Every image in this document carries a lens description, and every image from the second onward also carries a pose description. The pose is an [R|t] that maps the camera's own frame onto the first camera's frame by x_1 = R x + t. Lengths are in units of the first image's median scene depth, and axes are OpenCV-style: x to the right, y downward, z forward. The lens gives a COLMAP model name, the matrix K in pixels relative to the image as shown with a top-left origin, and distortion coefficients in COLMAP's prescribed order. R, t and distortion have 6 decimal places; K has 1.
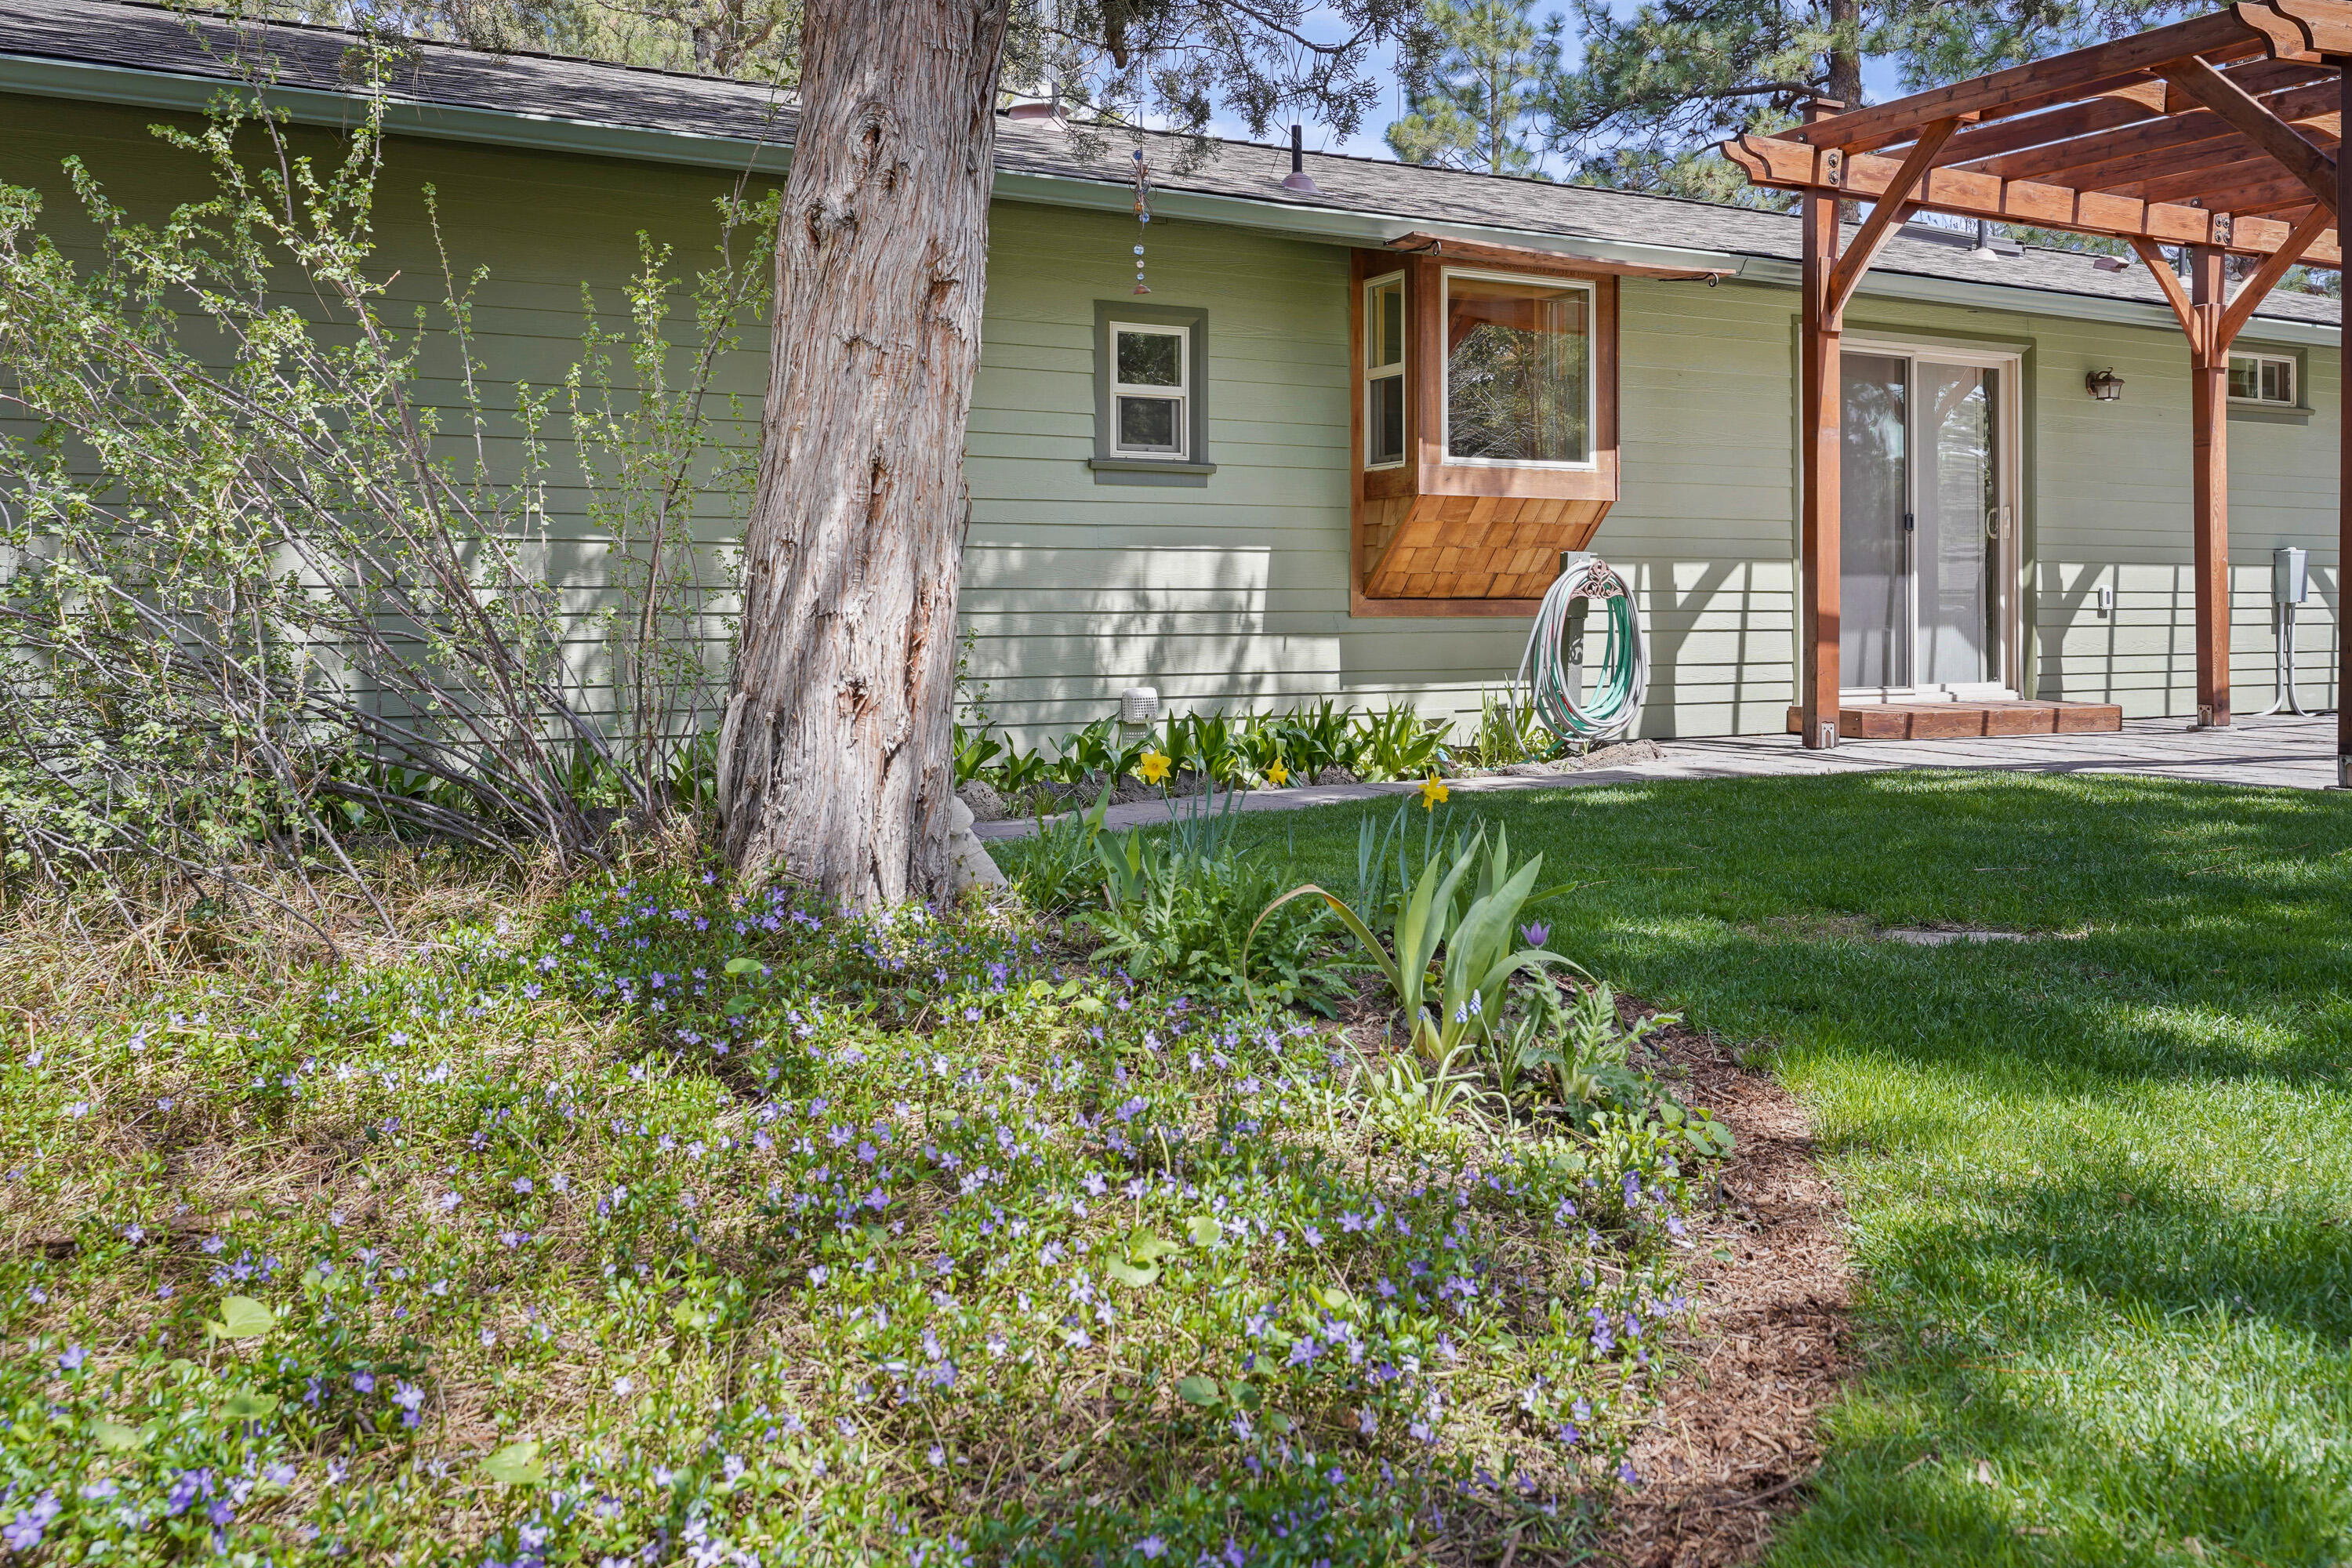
lens RADIAL K [[1908.6, 0, 1181.3], [0, 1908.6, 678.2], [0, 0, 1]] dist [-0.004997, -0.017744]
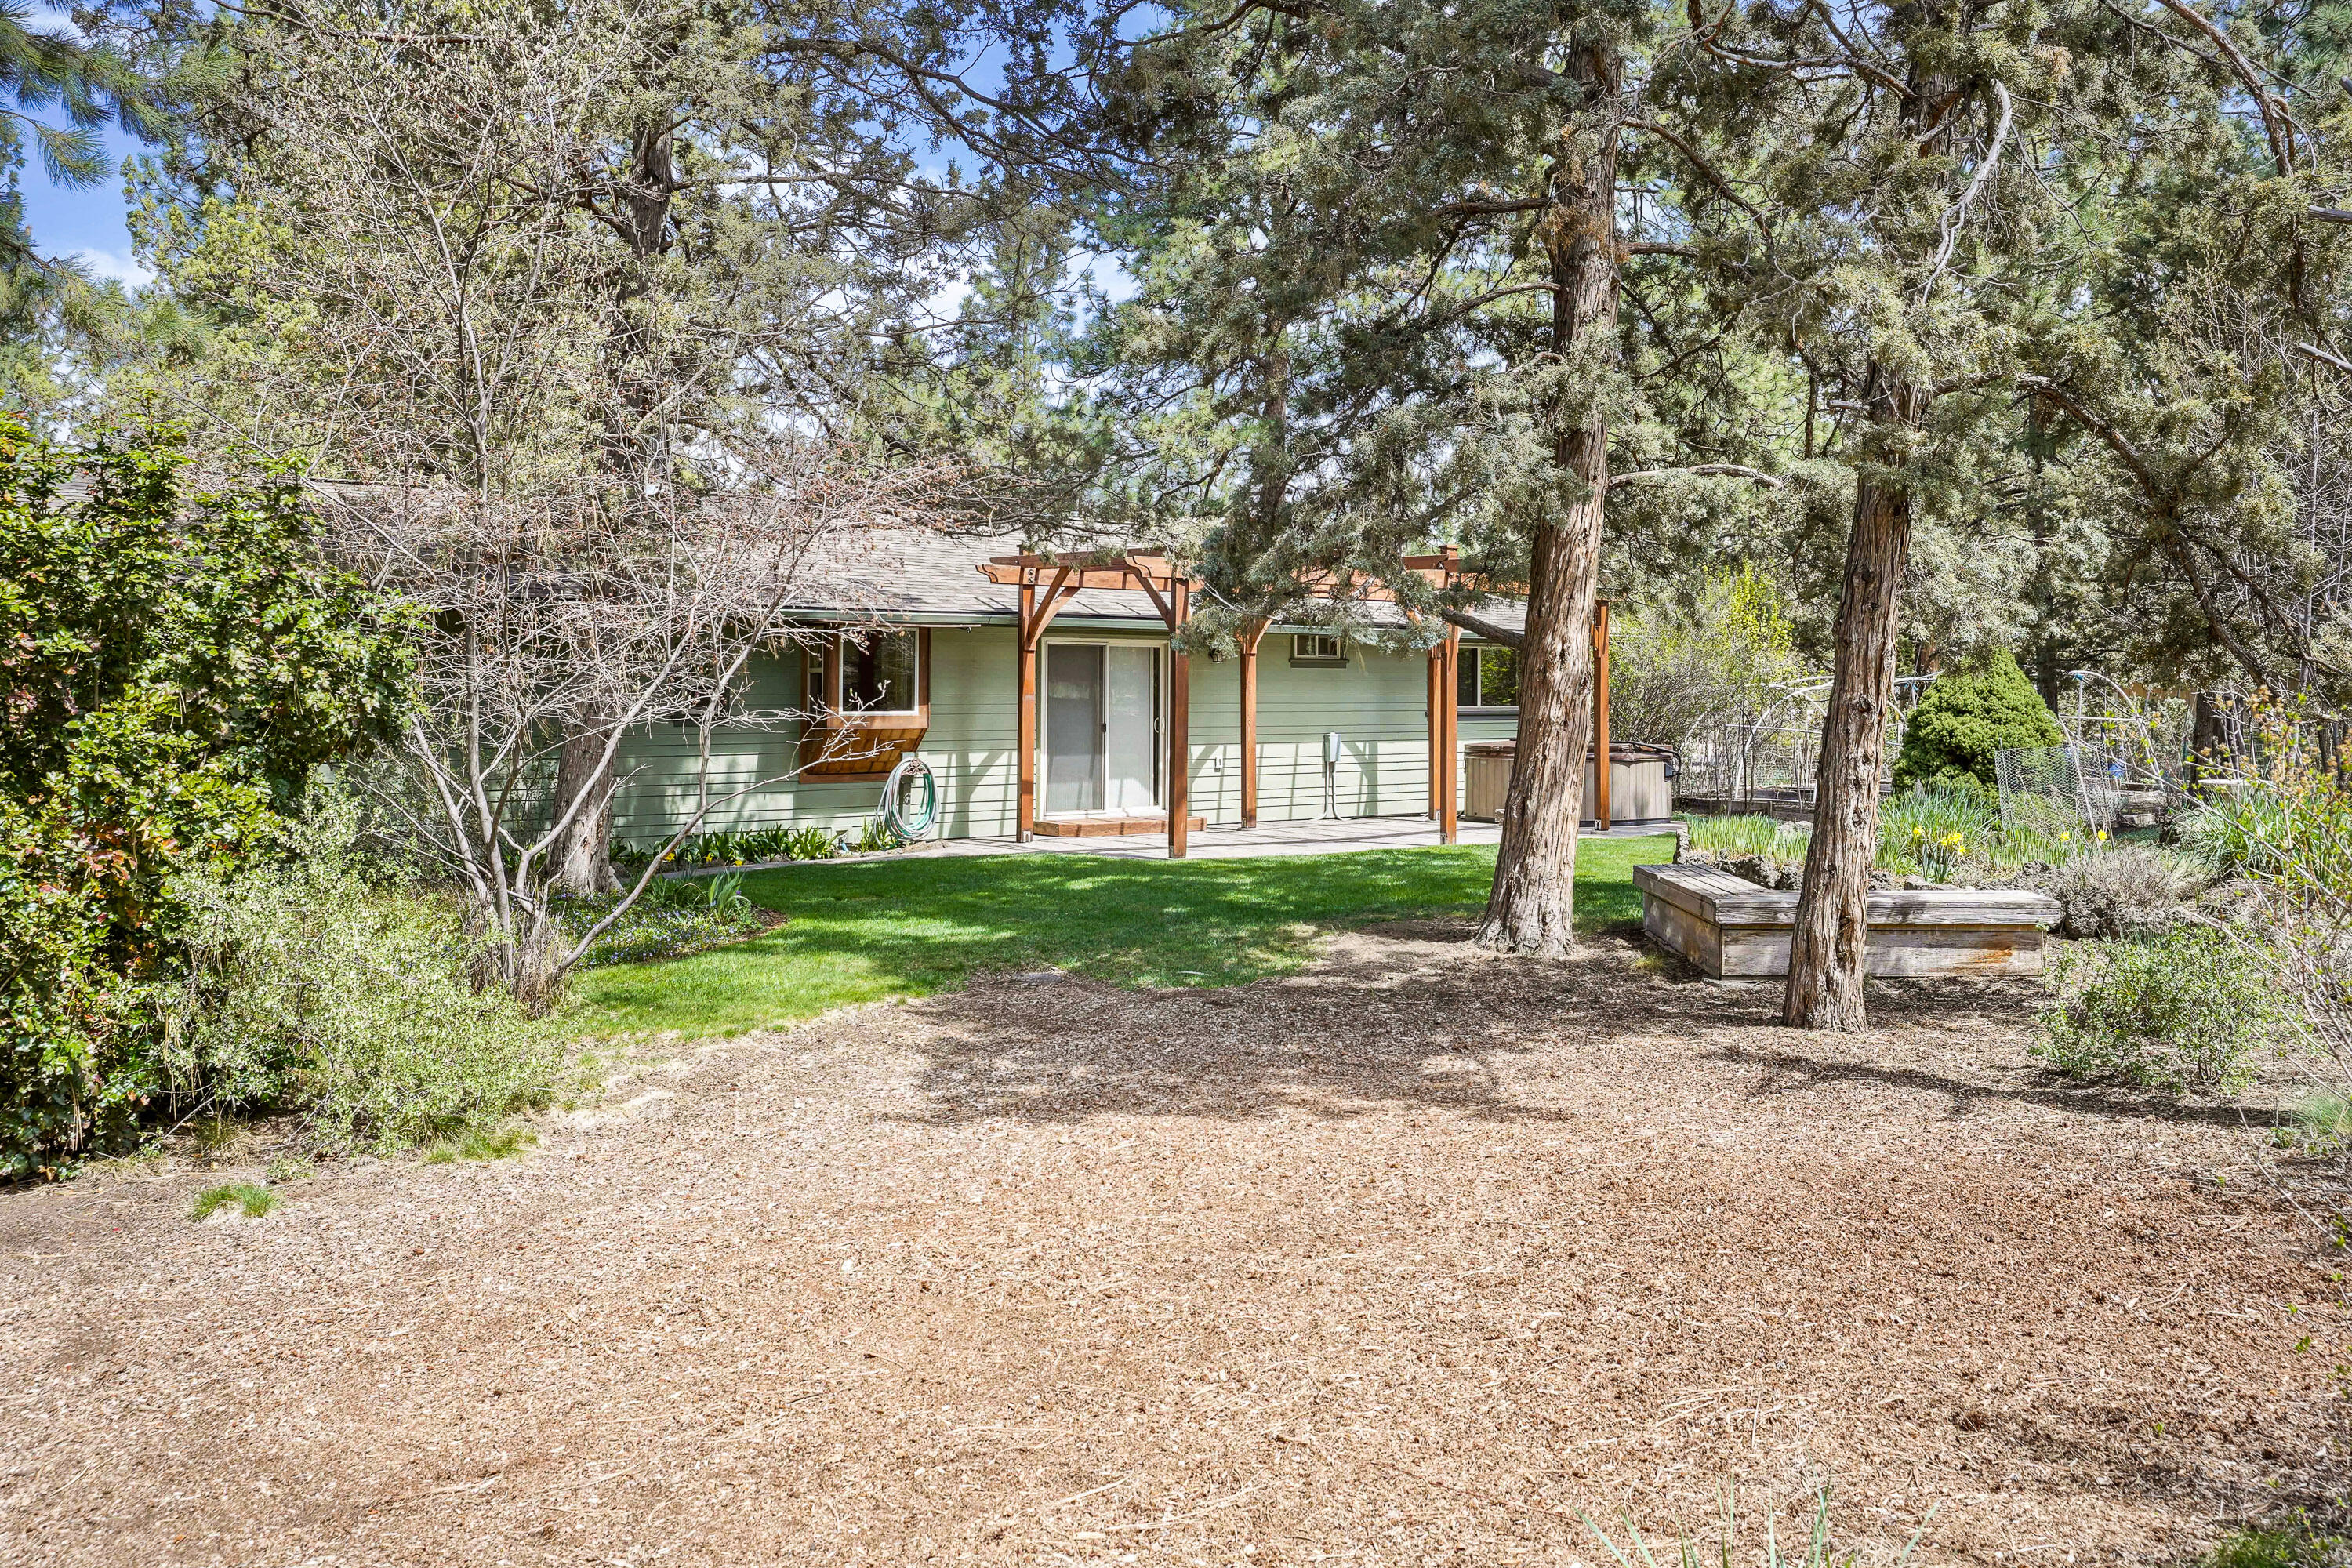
lens RADIAL K [[1908.6, 0, 1193.2], [0, 1908.6, 761.6], [0, 0, 1]] dist [-0.004997, -0.017744]
pose [[0.984175, -0.001137, 0.177193, 0.140439], [0.000718, 0.999997, 0.002428, -0.060118], [-0.177195, -0.002263, 0.984173, -1.169268]]
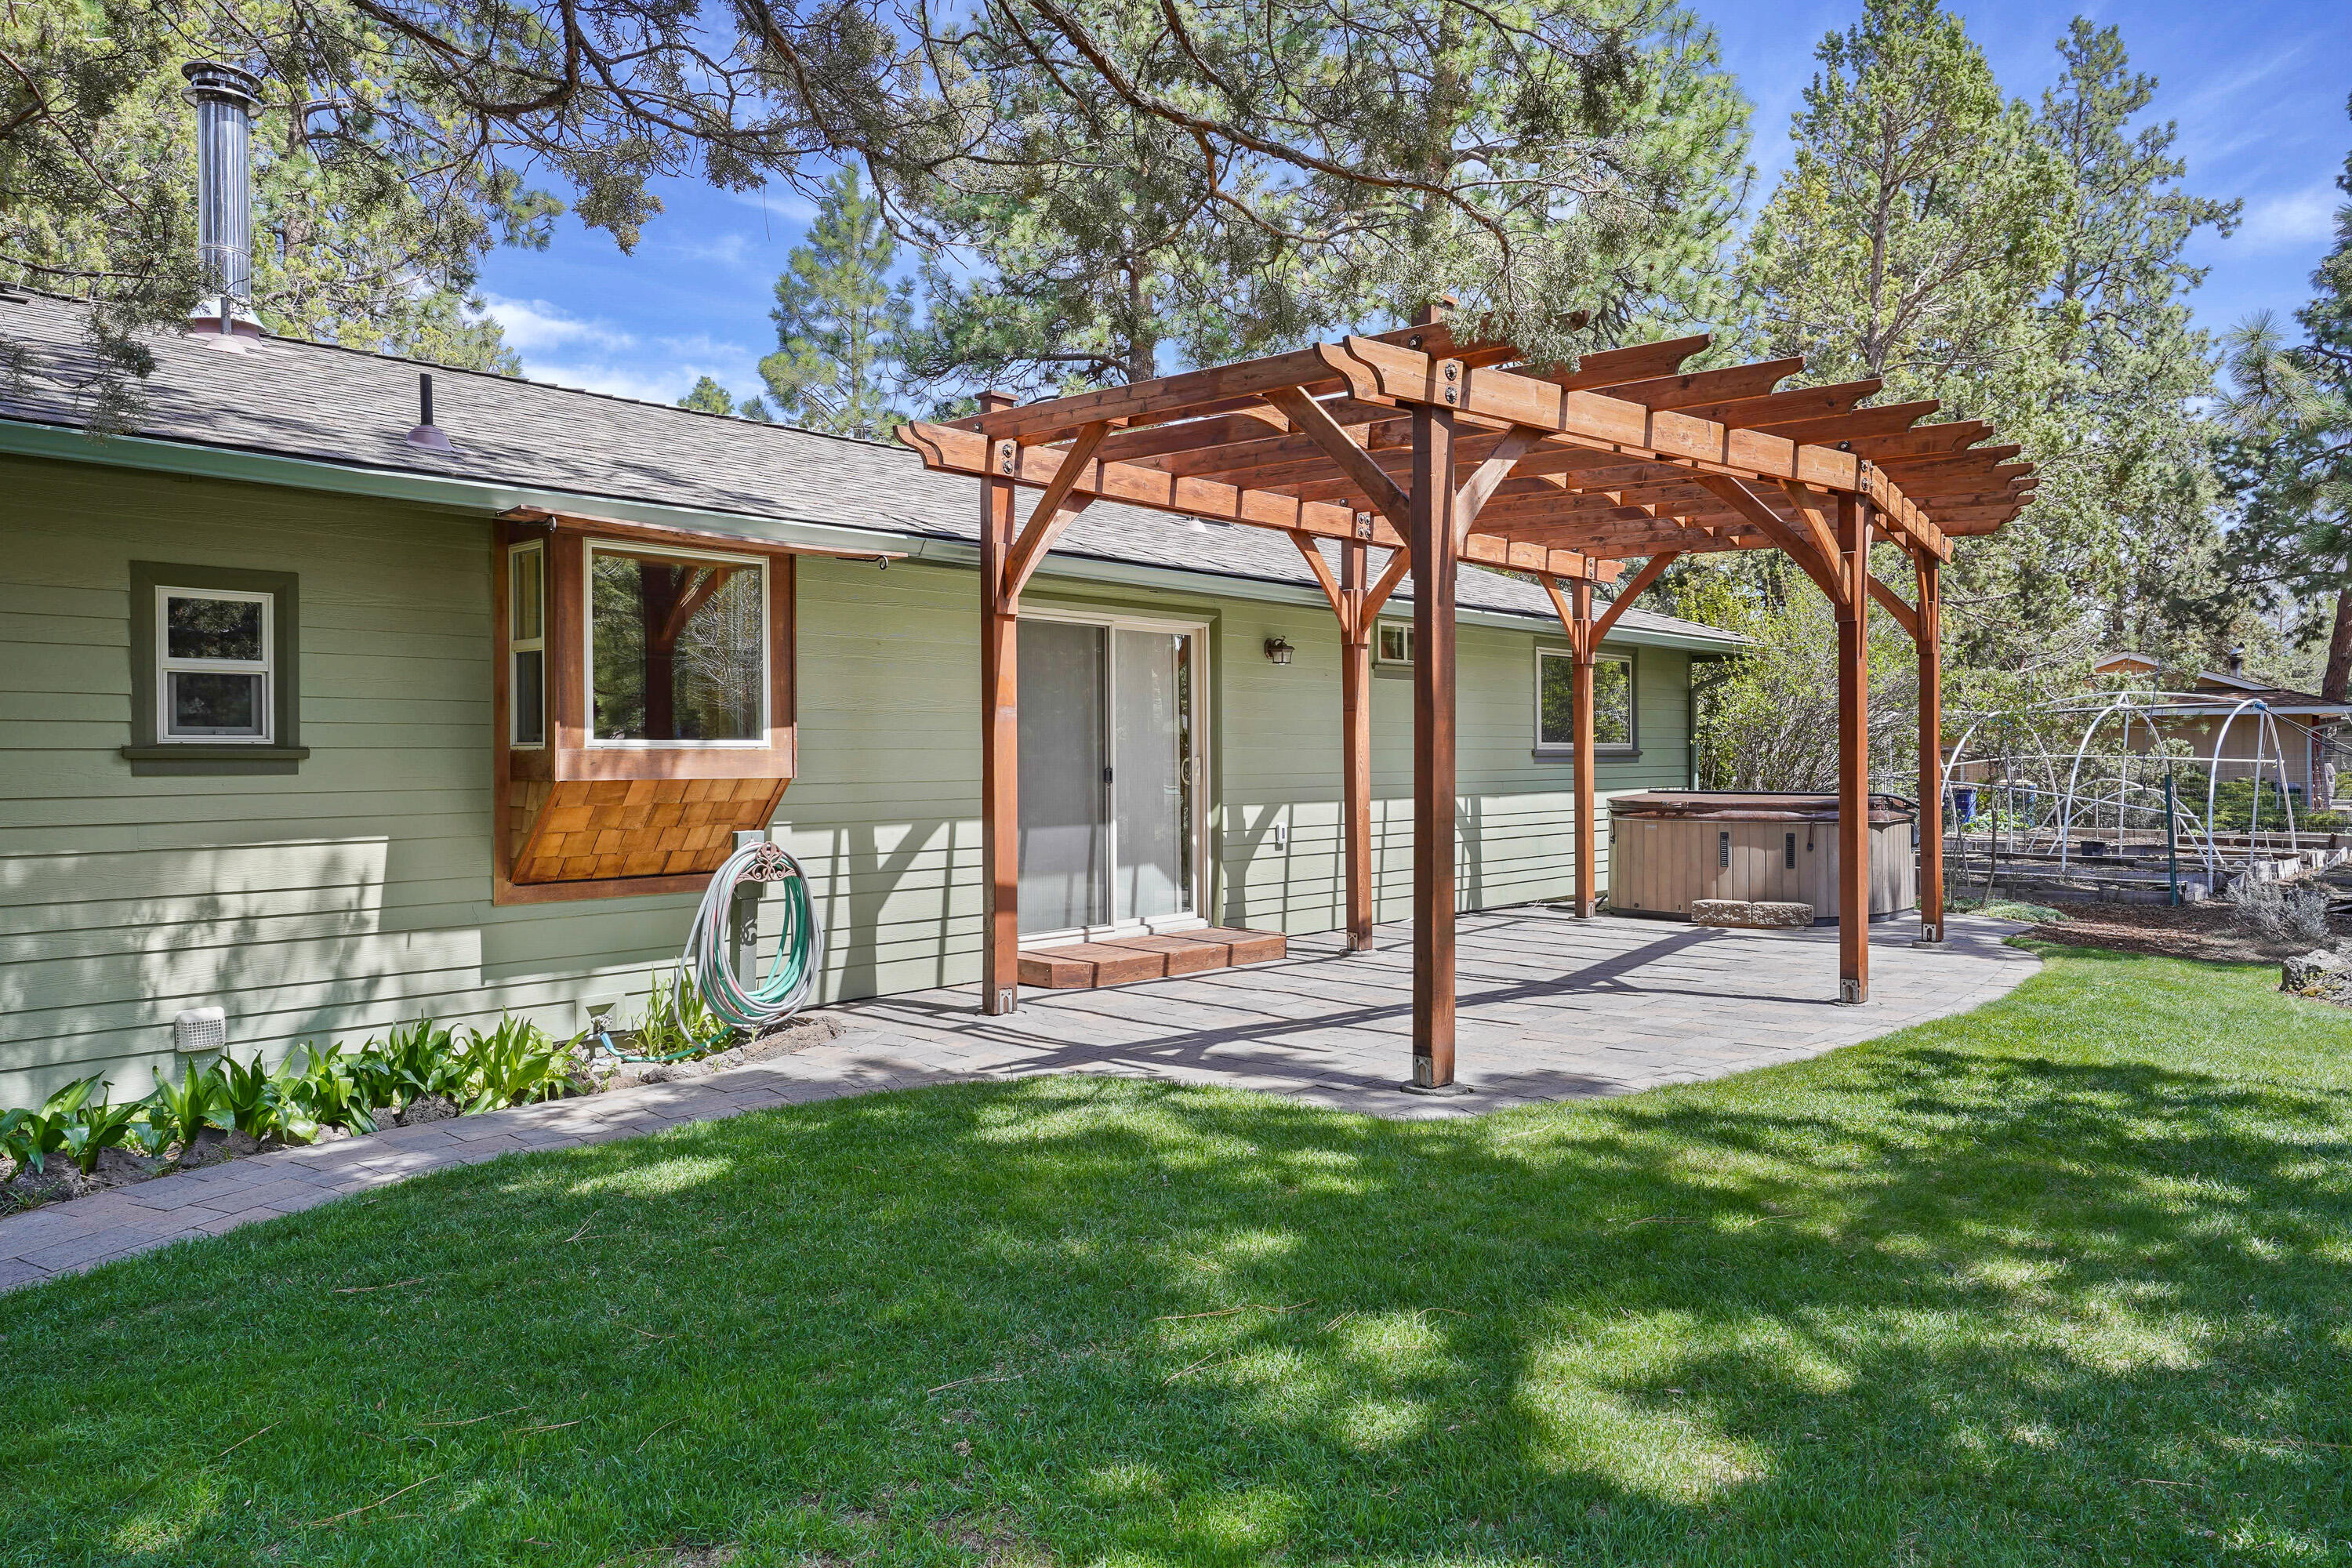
lens RADIAL K [[1529.3, 0, 1227.4], [0, 1529.3, 805.4], [0, 0, 1]] dist [-0.021335, 0.004004]
pose [[0.935619, -0.008860, 0.352901, 0.157219], [0.008727, 0.999960, 0.001967, -0.077410], [-0.352904, 0.001239, 0.935659, 0.173037]]
